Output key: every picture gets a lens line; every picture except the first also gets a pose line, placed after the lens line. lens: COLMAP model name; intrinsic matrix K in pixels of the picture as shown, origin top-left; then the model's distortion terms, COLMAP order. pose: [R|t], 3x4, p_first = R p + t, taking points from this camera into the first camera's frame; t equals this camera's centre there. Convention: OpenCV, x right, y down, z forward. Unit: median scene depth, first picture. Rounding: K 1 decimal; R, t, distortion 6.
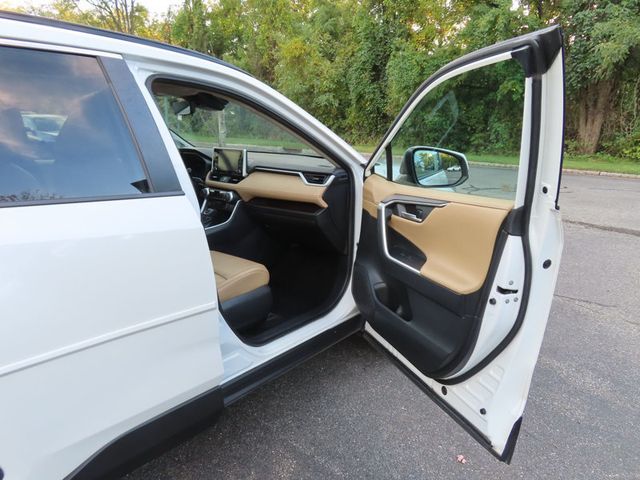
lens RADIAL K [[457.3, 0, 323.1], [0, 457.3, 240.7], [0, 0, 1]] dist [-0.009541, 0.010819]
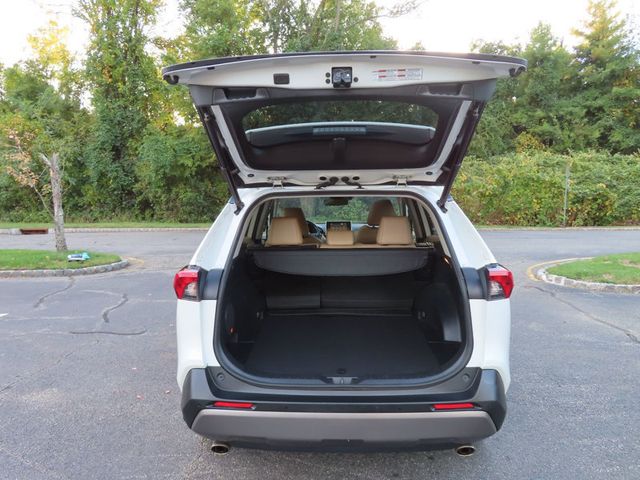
lens RADIAL K [[457.3, 0, 319.8], [0, 457.3, 237.4], [0, 0, 1]] dist [-0.009541, 0.010819]
pose [[0.788620, -0.085451, 0.608914, -0.269671], [0.180558, 0.978821, -0.096484, 0.007876], [-0.587773, 0.186033, 0.787347, -0.085491]]
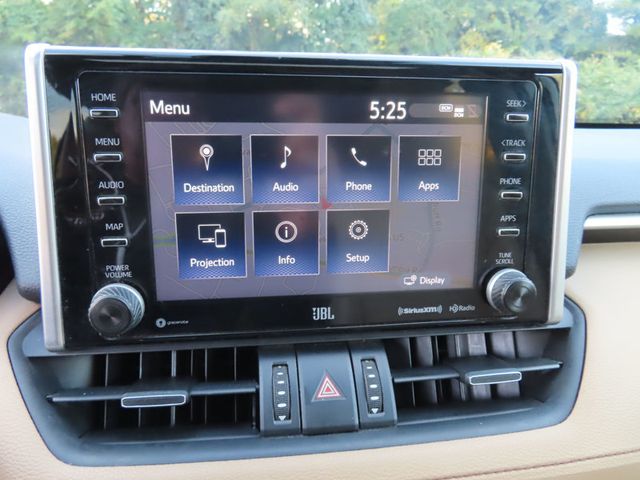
lens RADIAL K [[457.3, 0, 320.5], [0, 457.3, 239.5], [0, 0, 1]] dist [-0.009541, 0.010819]
pose [[0.672665, -0.220097, 0.706455, -0.050347], [0.185205, 0.974428, 0.127237, -0.032635], [-0.716394, 0.045251, 0.696227, 0.169917]]
